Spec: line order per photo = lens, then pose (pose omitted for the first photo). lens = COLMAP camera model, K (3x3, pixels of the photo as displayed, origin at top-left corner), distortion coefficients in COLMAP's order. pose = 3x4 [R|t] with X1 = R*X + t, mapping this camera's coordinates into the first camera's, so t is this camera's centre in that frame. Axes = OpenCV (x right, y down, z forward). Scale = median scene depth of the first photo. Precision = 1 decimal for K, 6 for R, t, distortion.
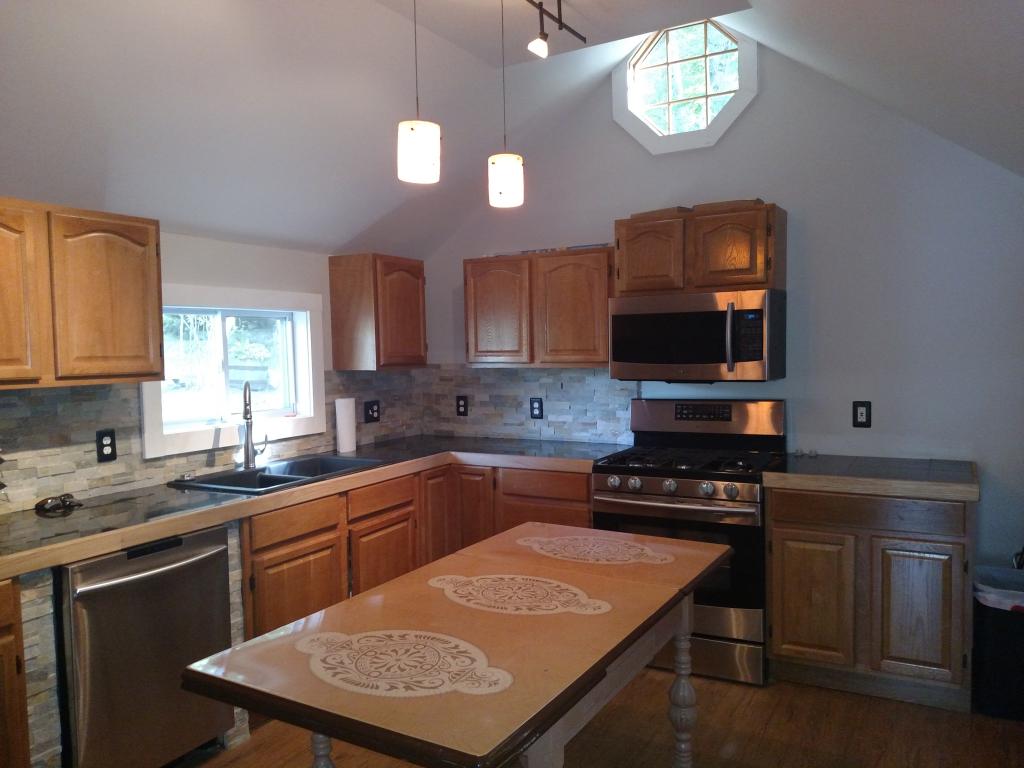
lens RADIAL K [[787.5, 0, 512.0], [0, 787.5, 384.0], [0, 0, 1]] dist [0.001619, -0.002109]
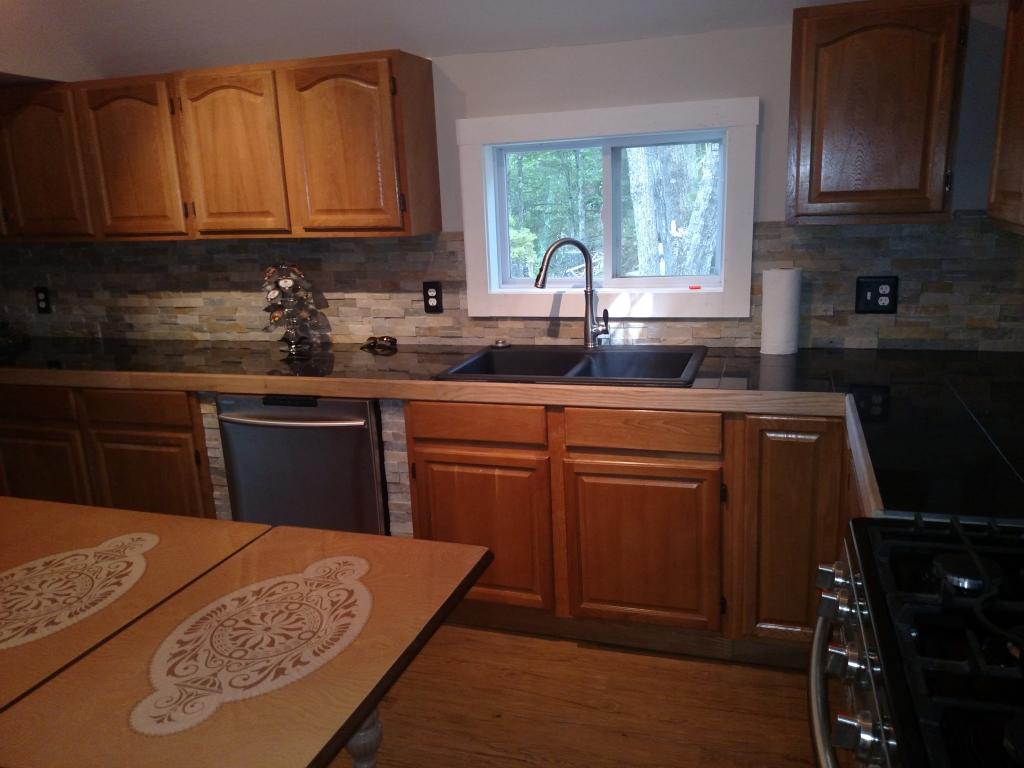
lens RADIAL K [[789.9, 0, 514.3], [0, 789.9, 362.2], [0, 0, 1]] dist [0.214842, -0.231389]
pose [[0.207773, 0.206108, -0.956217, 0.504235], [-0.013908, 0.978073, 0.207797, -0.053999], [0.978078, -0.029876, 0.206083, 0.893118]]
